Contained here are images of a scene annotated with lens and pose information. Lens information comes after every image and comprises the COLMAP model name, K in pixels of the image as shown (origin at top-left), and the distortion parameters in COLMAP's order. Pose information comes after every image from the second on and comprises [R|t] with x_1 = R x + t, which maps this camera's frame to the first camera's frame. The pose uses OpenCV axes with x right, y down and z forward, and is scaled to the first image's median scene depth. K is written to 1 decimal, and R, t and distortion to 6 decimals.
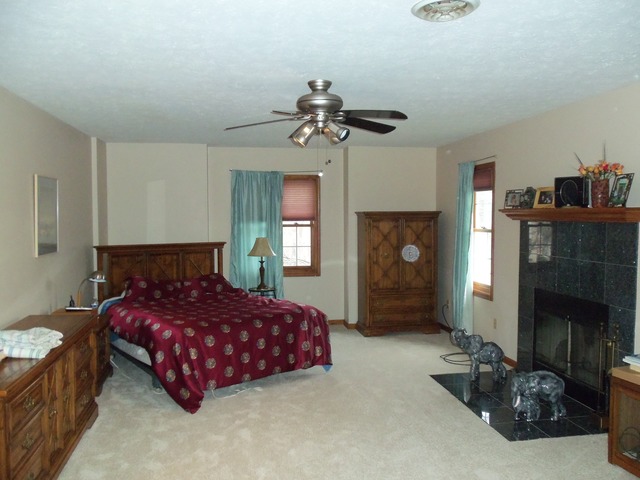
lens RADIAL K [[546.1, 0, 316.1], [0, 546.1, 241.5], [0, 0, 1]] dist [-0.014418, 0.005344]
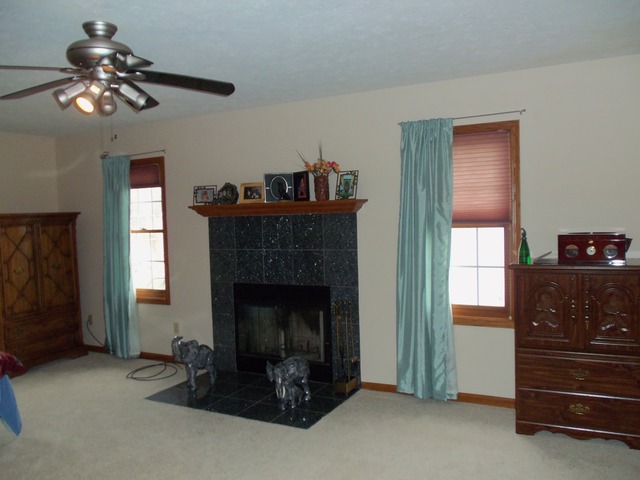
lens RADIAL K [[546.1, 0, 316.1], [0, 546.1, 241.5], [0, 0, 1]] dist [-0.014418, 0.005344]
pose [[0.606859, -0.058044, 0.792687, -0.293879], [0.070253, 0.997344, 0.019246, -0.000324], [-0.791699, 0.044009, 0.609324, 0.247332]]
